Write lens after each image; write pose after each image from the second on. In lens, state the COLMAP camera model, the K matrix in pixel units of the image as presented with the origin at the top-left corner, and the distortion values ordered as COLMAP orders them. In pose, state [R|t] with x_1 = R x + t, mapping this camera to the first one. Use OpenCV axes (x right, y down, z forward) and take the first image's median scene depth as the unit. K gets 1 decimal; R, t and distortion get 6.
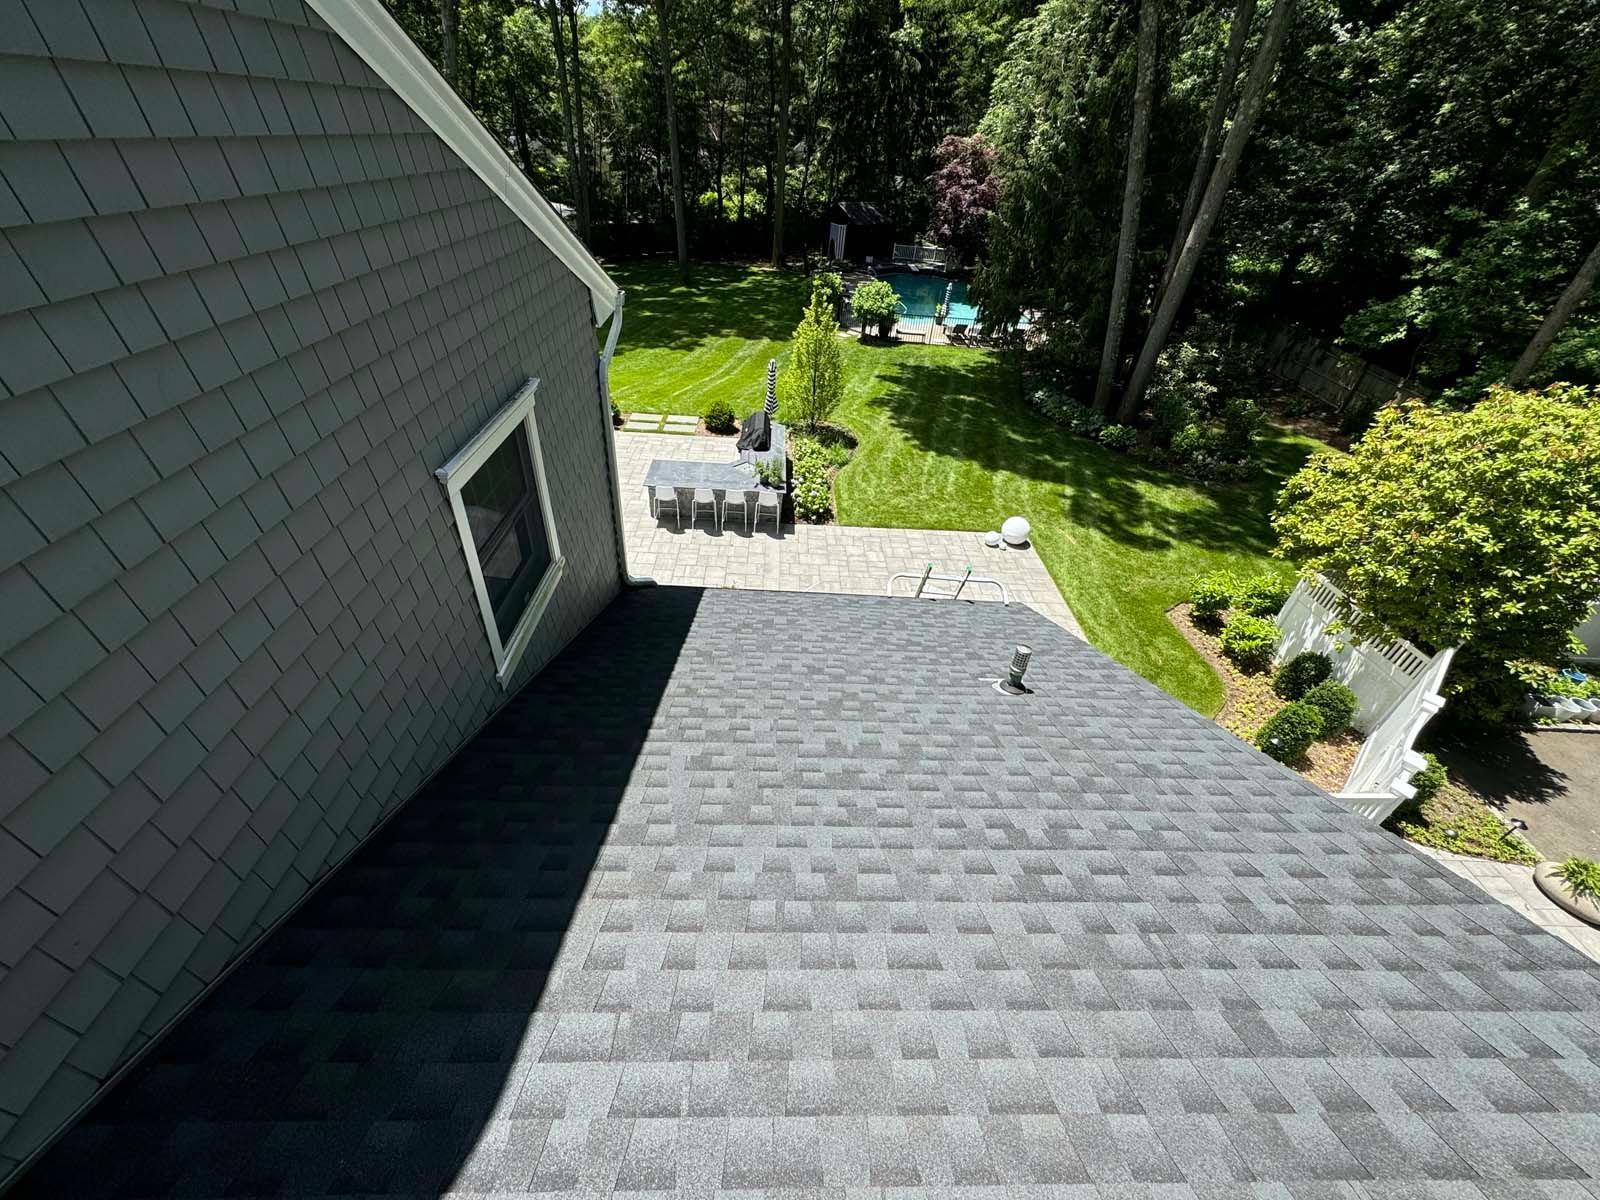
lens RADIAL K [[636.4, 0, 803.5], [0, 636.4, 599.7], [0, 0, 1]] dist [-0.003131, 0.000875]
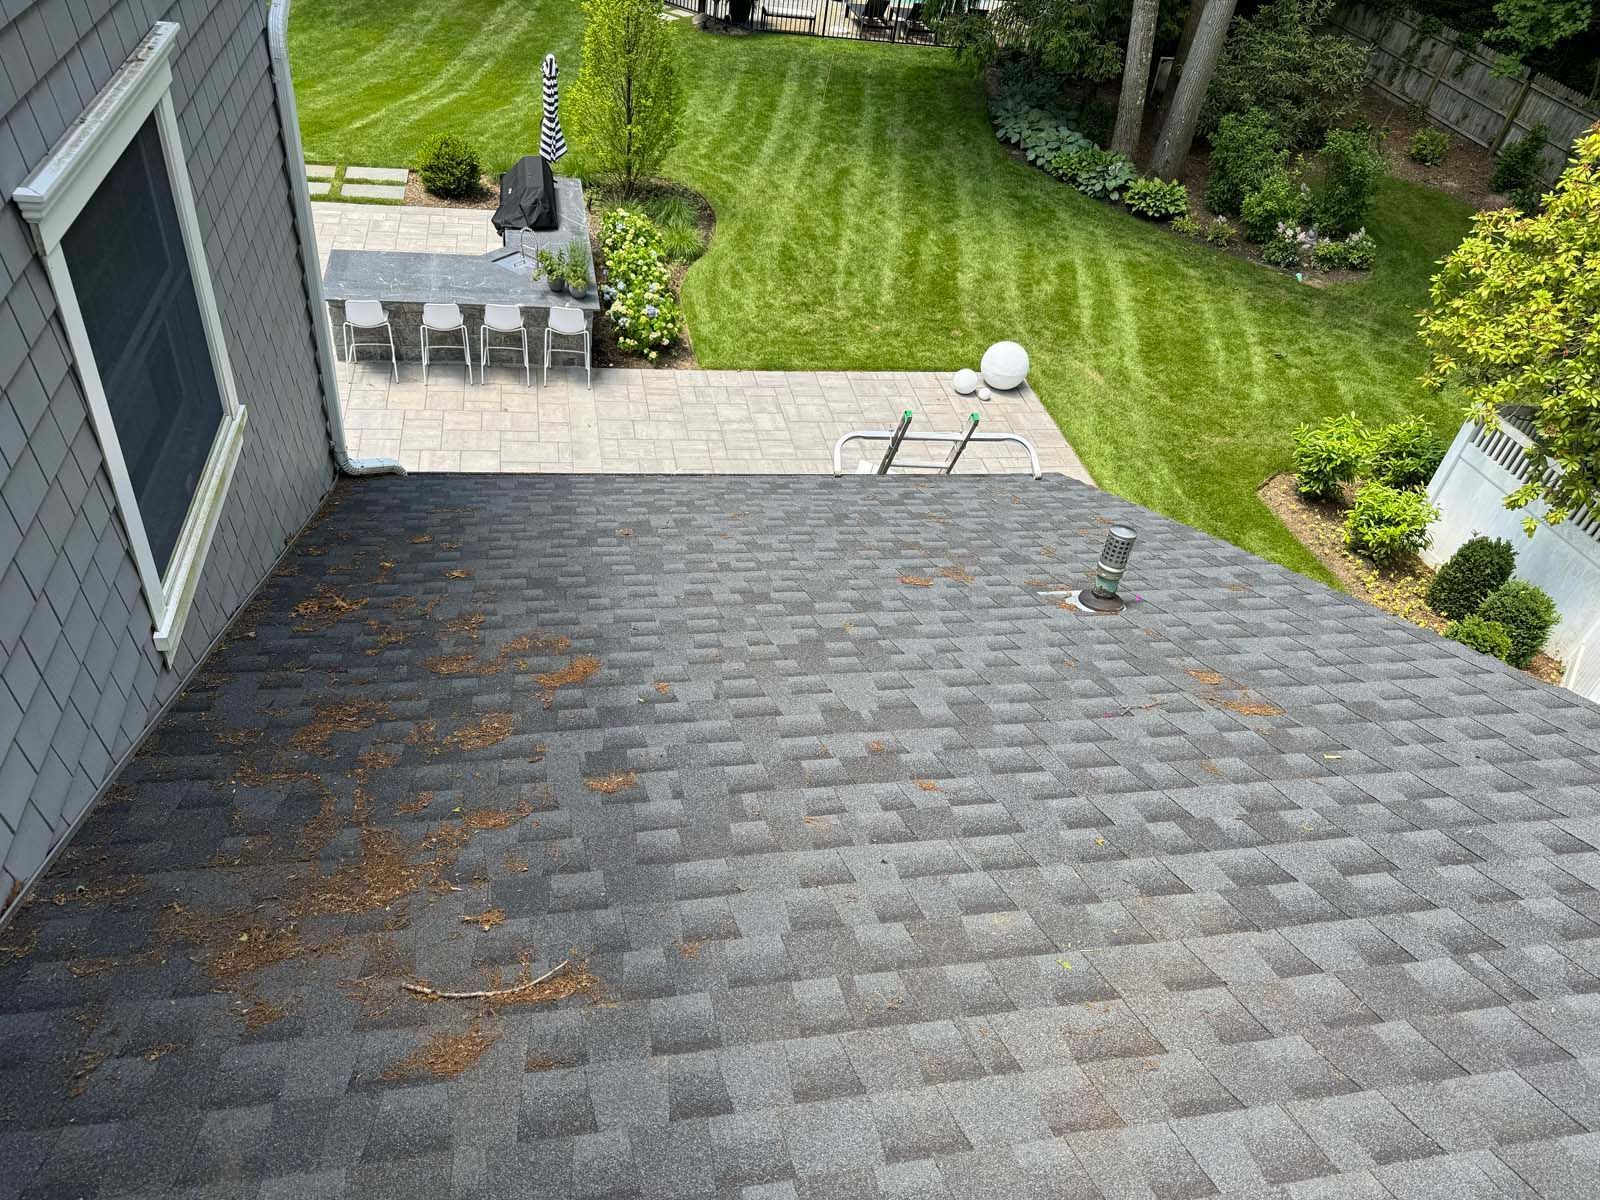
lens RADIAL K [[1124.3, 0, 795.4], [0, 1124.3, 594.8], [0, 0, 1]] dist [0.027779, -0.029933]
pose [[0.984865, -0.067380, 0.159691, -0.128585], [0.055863, 0.995576, 0.075548, 0.047356], [-0.164075, -0.065484, 0.984272, 0.053973]]
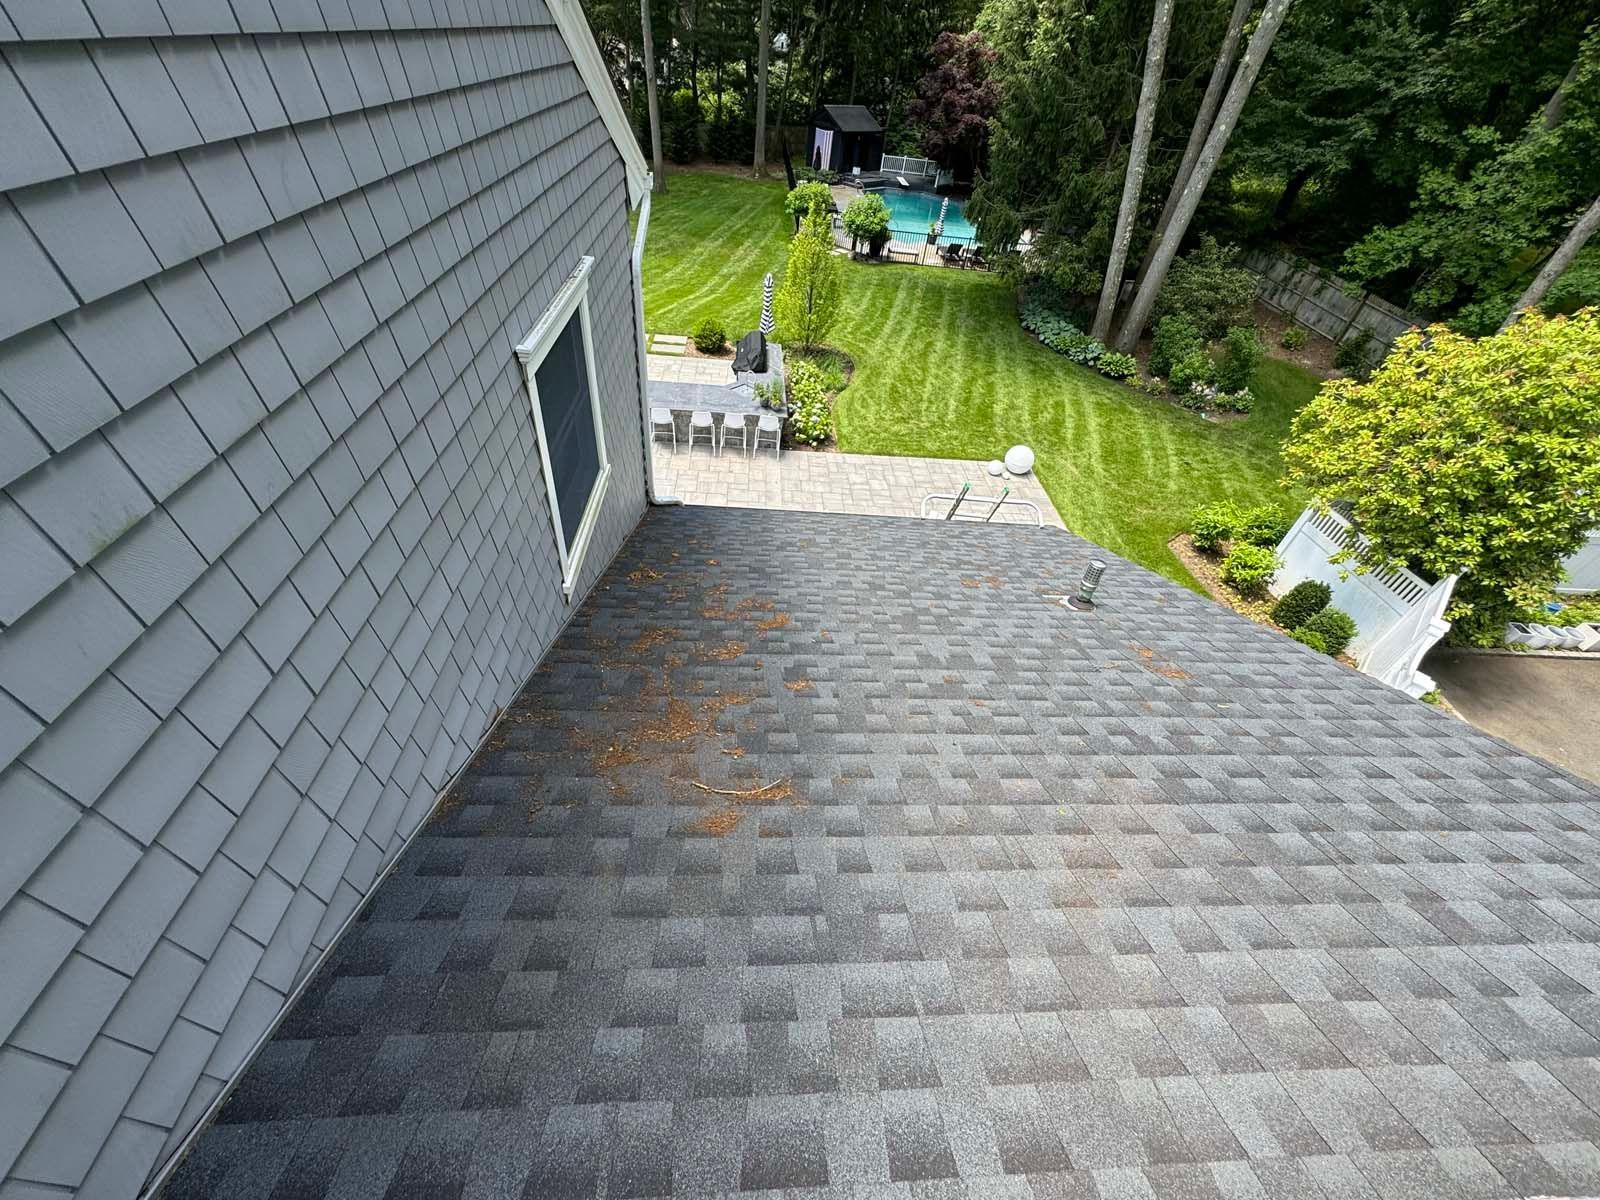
lens RADIAL K [[636.4, 0, 803.5], [0, 636.4, 599.7], [0, 0, 1]] dist [-0.003131, 0.000875]
pose [[0.999139, 0.000899, 0.041472, -0.166987], [-0.005021, 0.995037, 0.099377, 0.044045], [-0.041177, -0.099500, 0.994185, 0.053801]]
